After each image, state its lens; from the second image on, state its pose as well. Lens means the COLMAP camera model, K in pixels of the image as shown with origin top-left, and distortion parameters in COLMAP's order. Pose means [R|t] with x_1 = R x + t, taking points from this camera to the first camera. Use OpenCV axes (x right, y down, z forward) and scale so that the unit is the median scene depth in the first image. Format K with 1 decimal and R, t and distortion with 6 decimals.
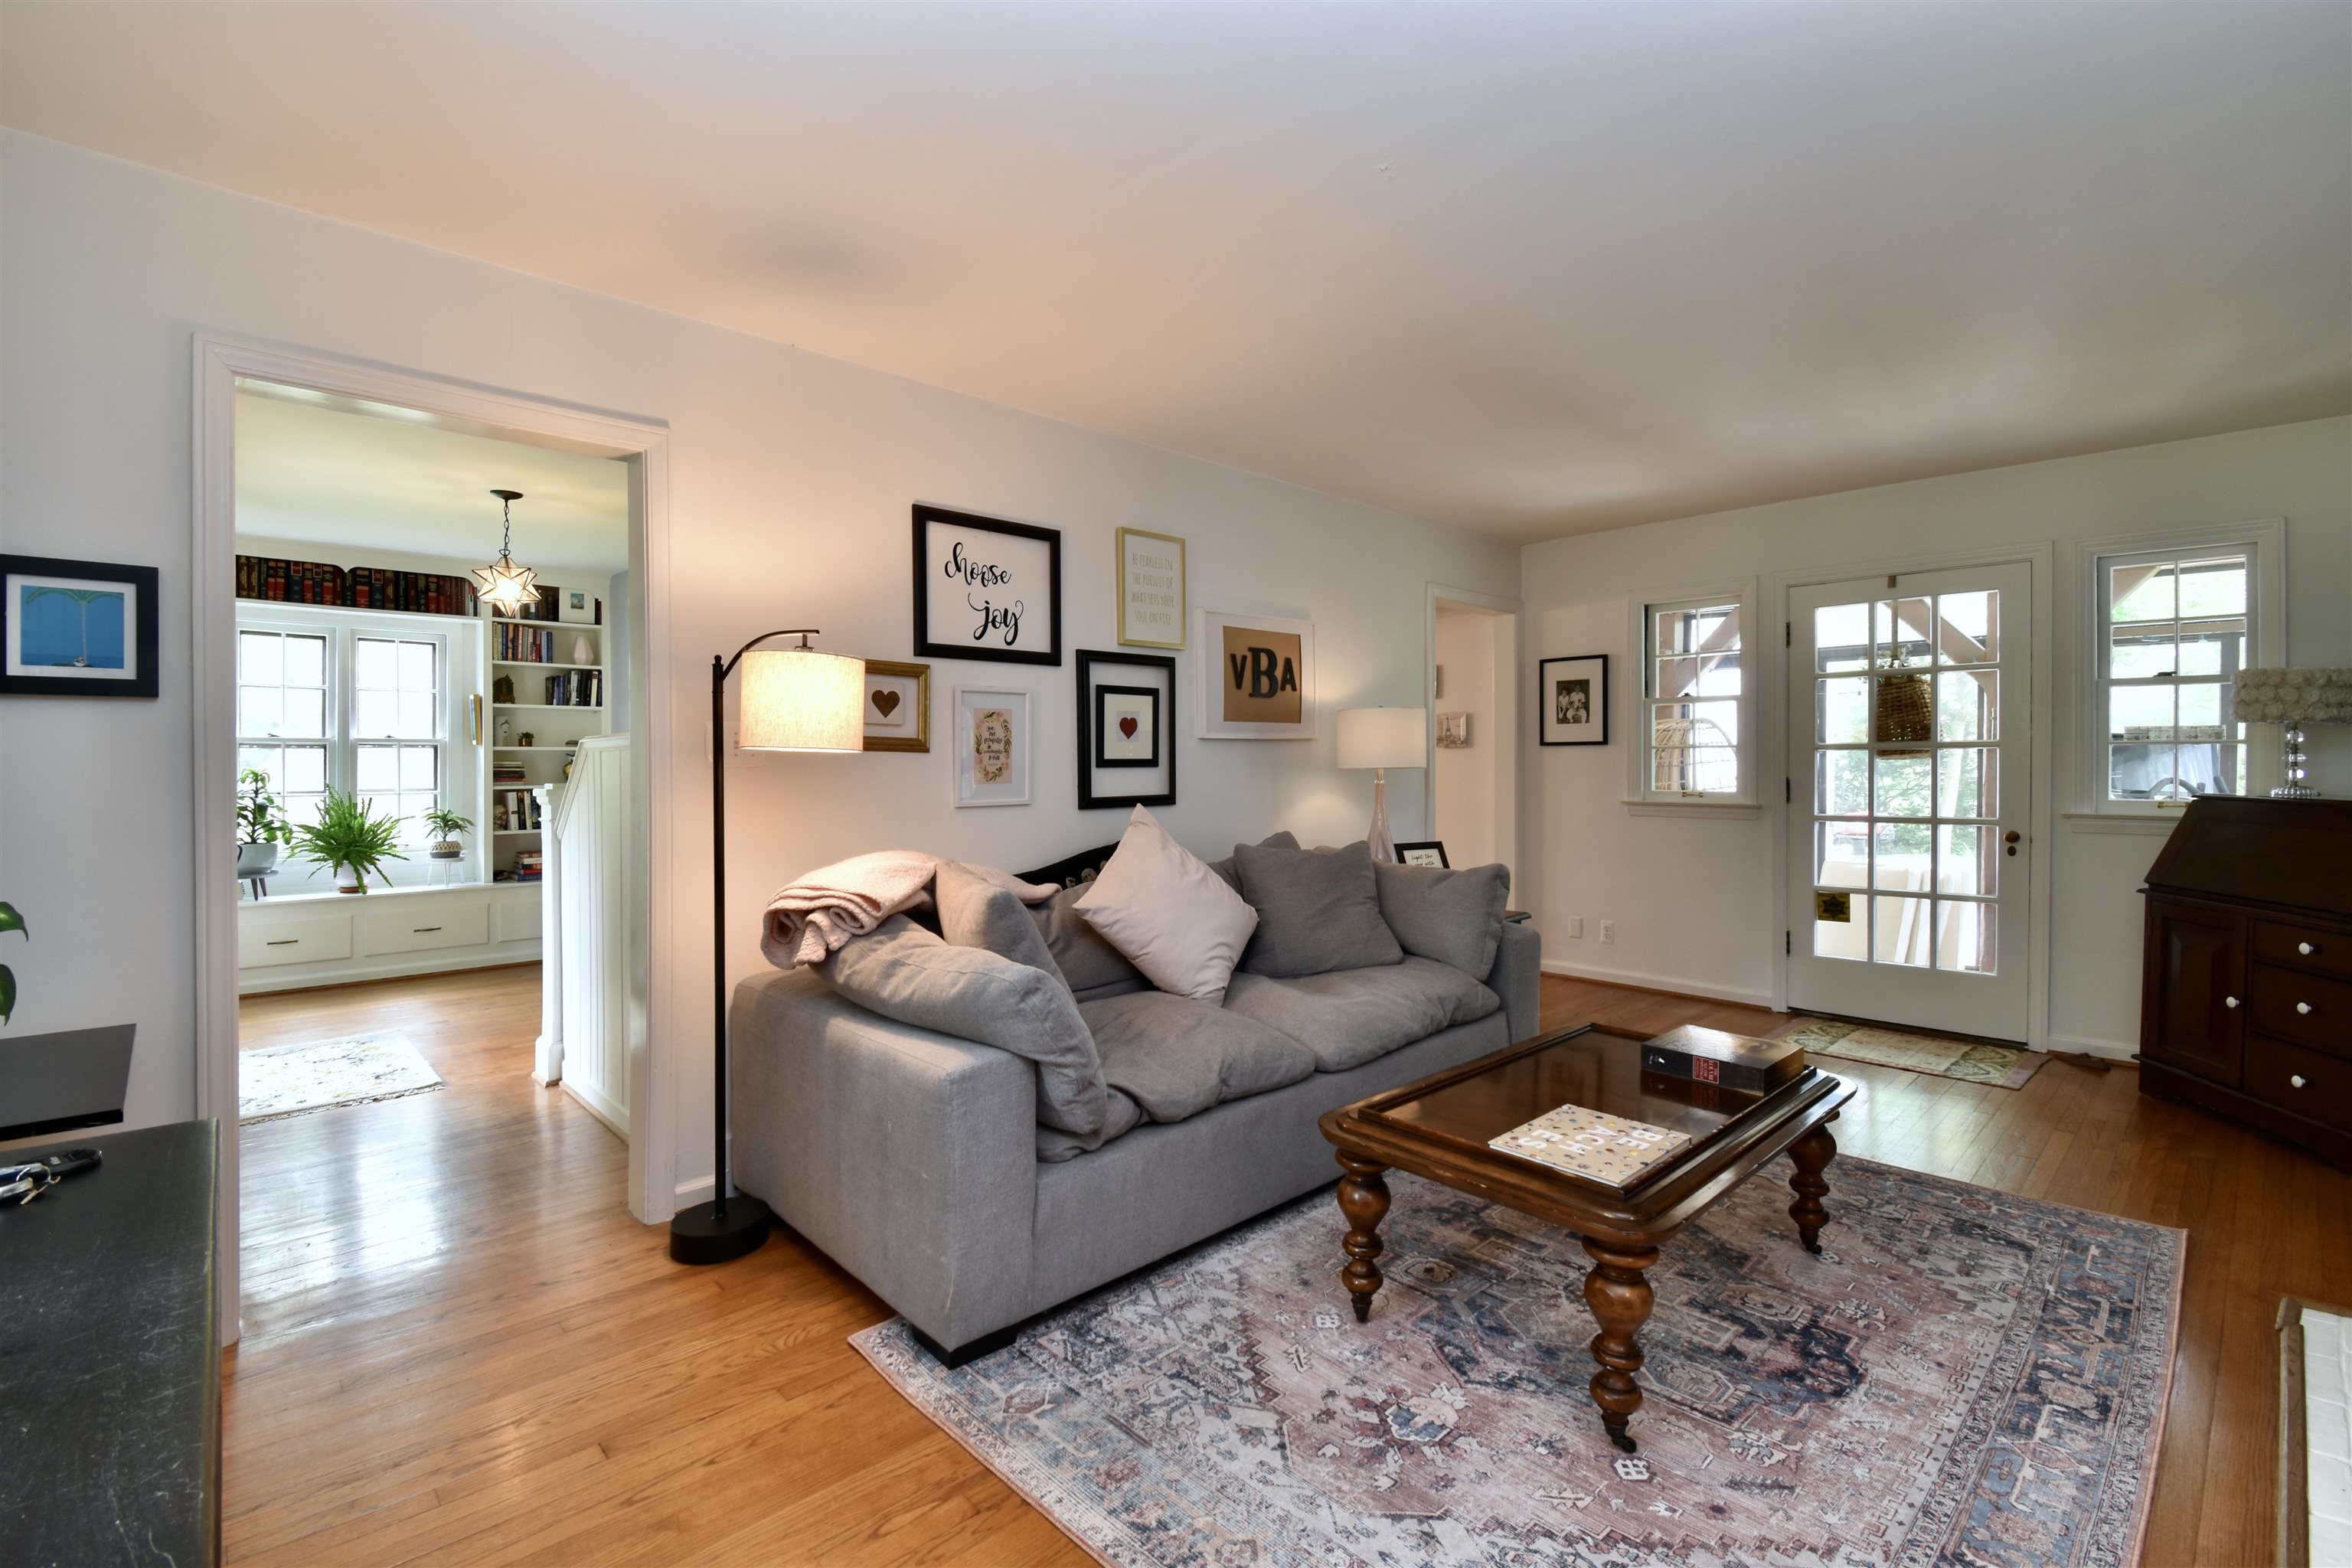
lens RADIAL K [[1044.3, 0, 1176.0], [0, 1044.3, 784.0], [0, 0, 1]] dist [-0.000964, -0.015365]
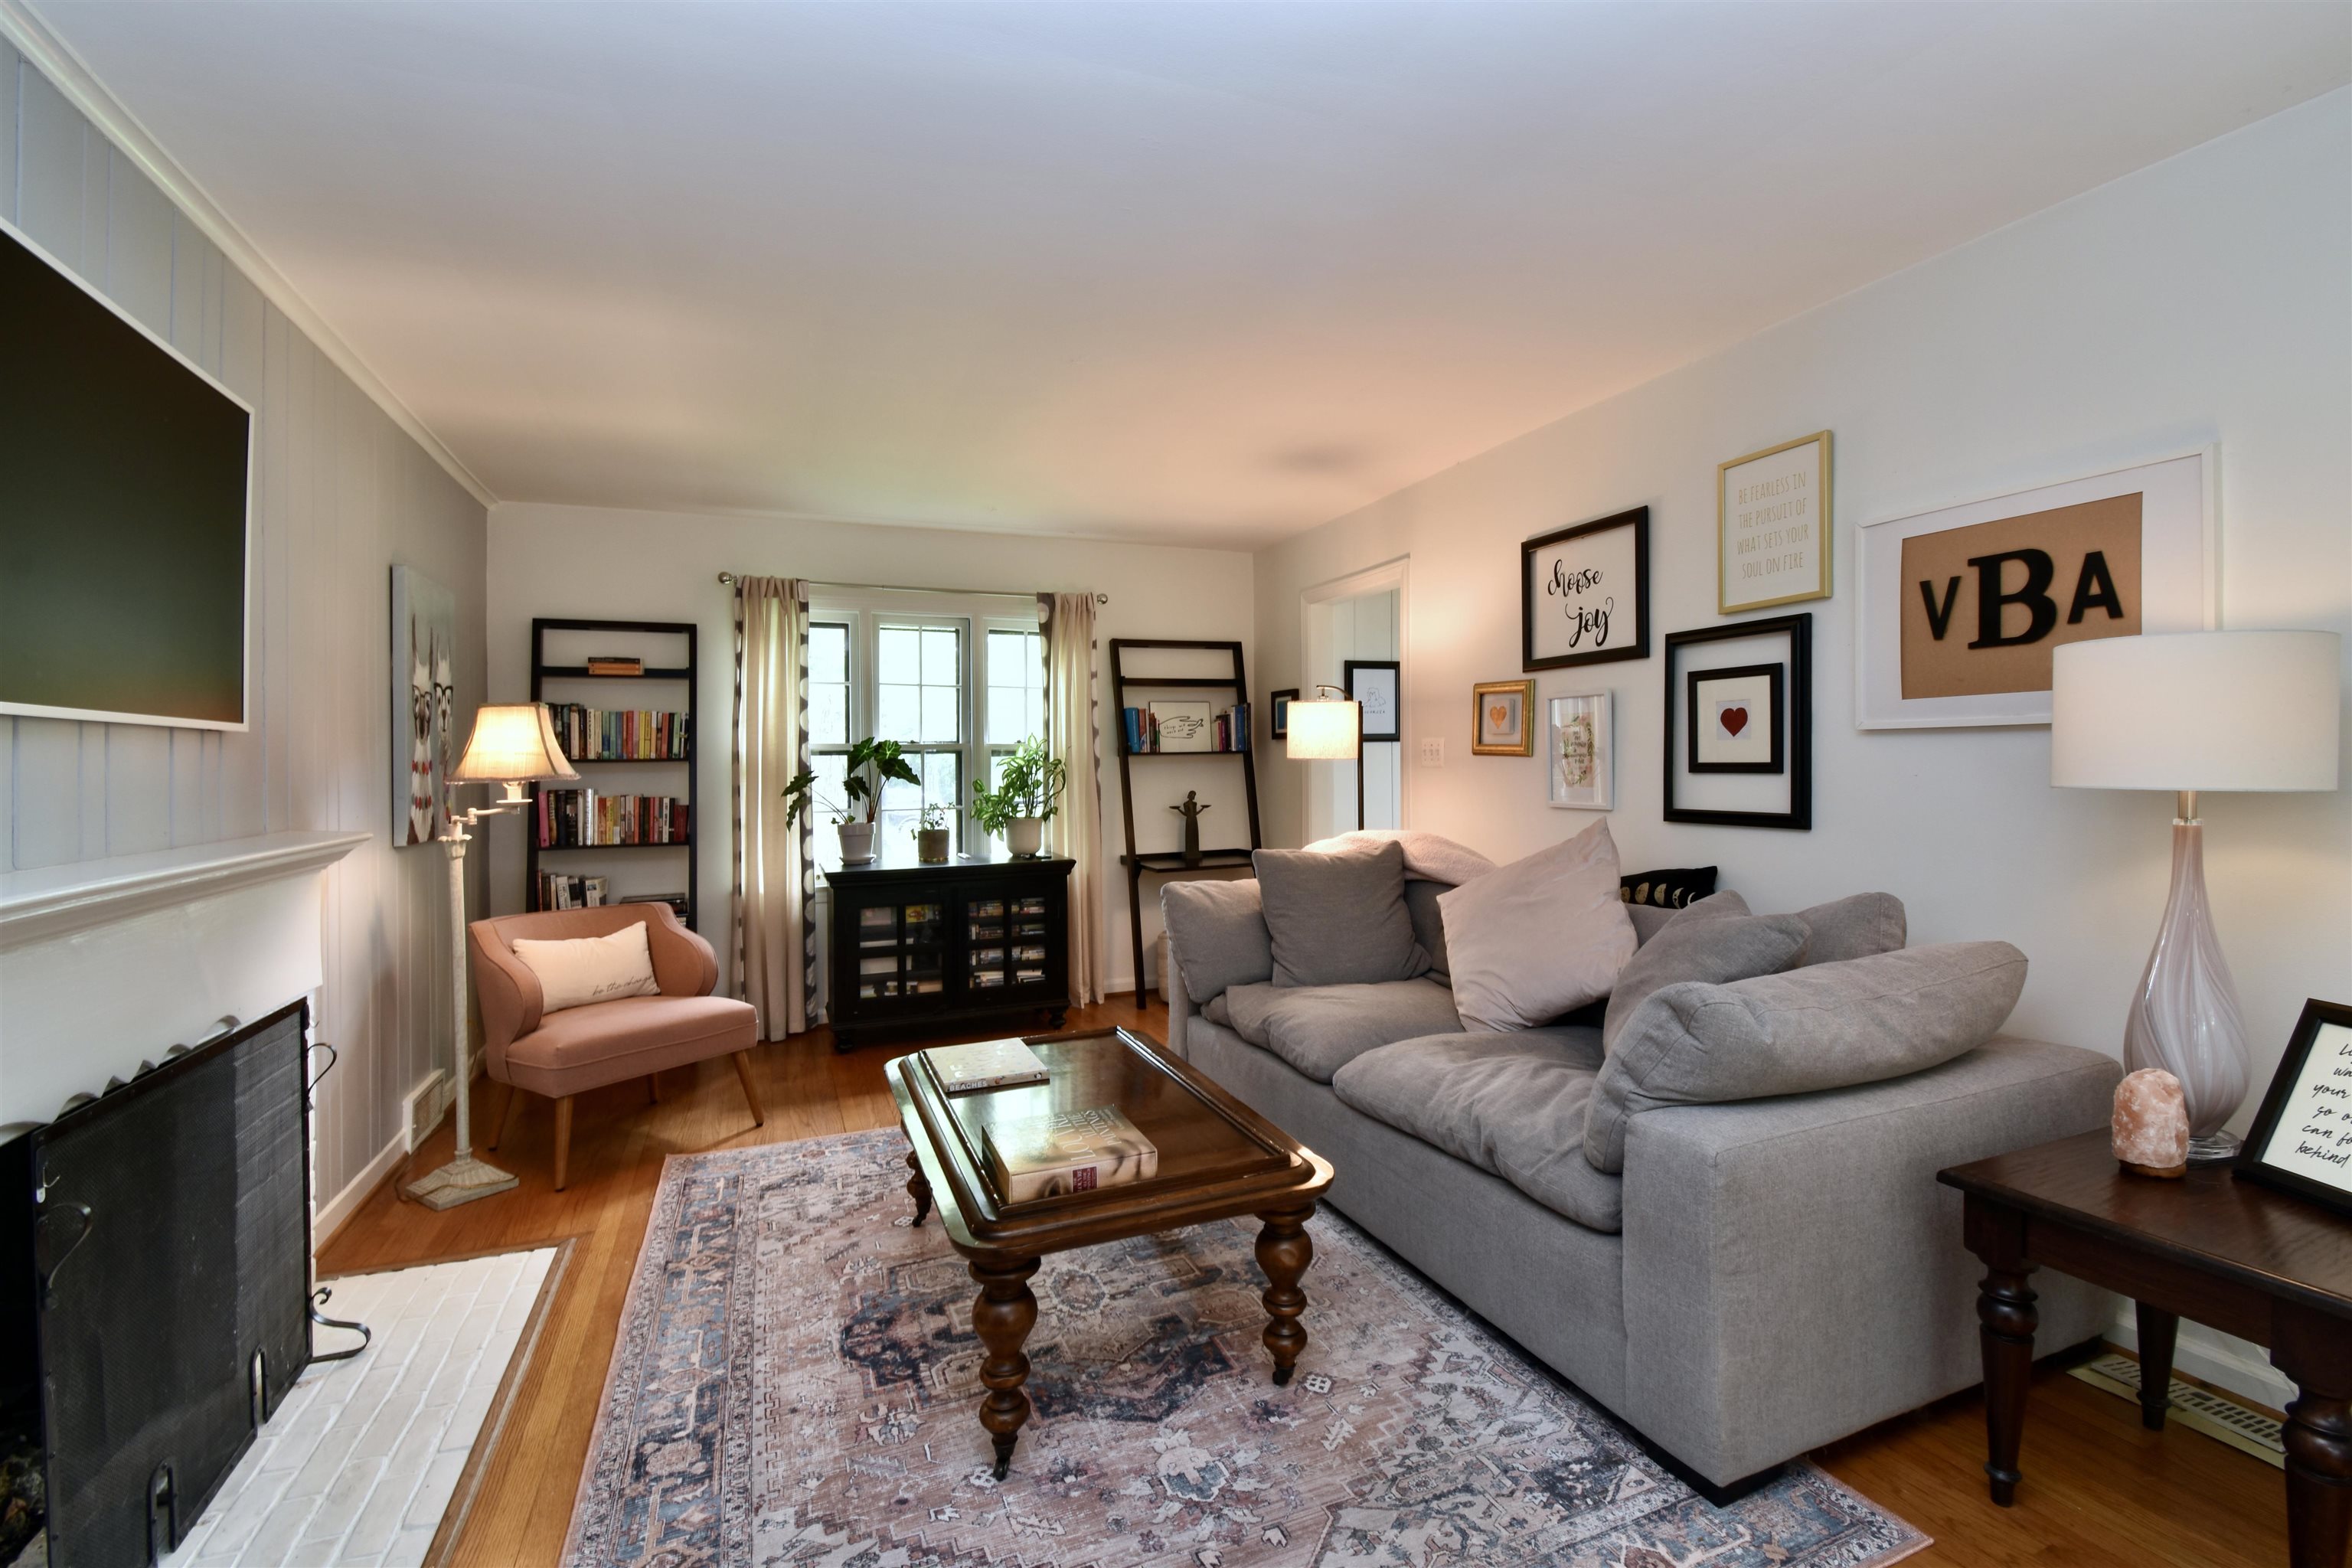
lens RADIAL K [[1044.3, 0, 1176.0], [0, 1044.3, 784.0], [0, 0, 1]] dist [-0.000964, -0.015365]
pose [[-0.366475, 0.016246, -0.930286, 0.945975], [-0.024208, 0.999343, 0.026988, -0.022475], [0.930113, 0.032410, -0.365841, 1.053450]]
